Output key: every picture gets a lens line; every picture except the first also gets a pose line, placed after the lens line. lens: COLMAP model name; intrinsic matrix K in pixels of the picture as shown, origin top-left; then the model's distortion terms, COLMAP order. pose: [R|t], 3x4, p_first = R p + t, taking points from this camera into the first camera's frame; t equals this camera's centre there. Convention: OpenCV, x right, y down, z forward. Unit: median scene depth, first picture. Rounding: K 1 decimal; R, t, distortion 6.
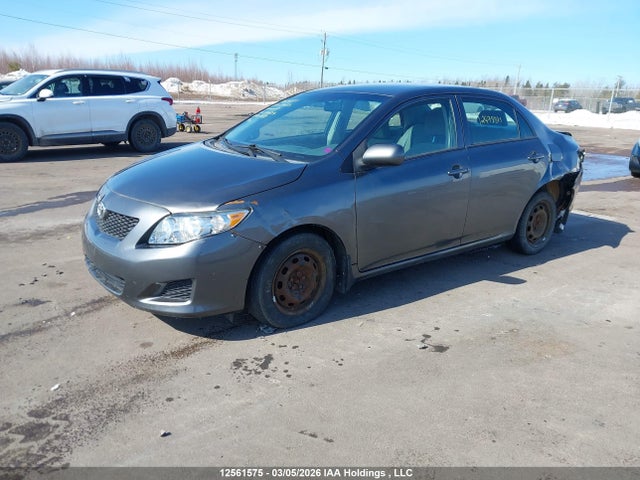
lens RADIAL K [[522.4, 0, 320.0], [0, 522.4, 240.0], [0, 0, 1]] dist [0.012461, 0.000403]
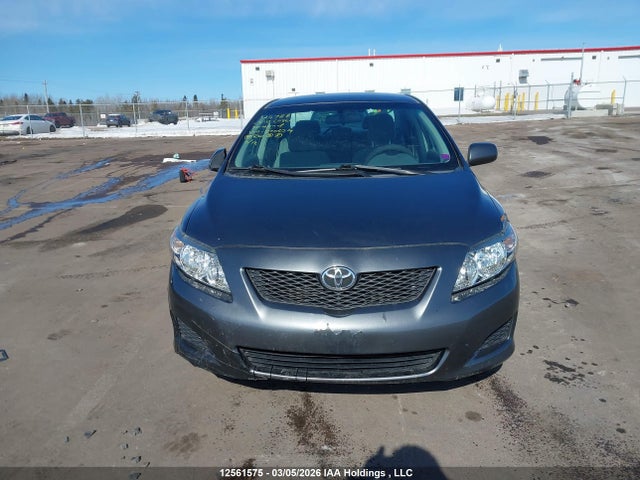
lens RADIAL K [[522.4, 0, 320.0], [0, 522.4, 240.0], [0, 0, 1]] dist [0.012461, 0.000403]
pose [[0.633582, -0.231145, 0.738340, -0.613390], [0.253176, 0.963727, 0.084450, -0.110207], [-0.731079, 0.133424, 0.669121, 0.373750]]
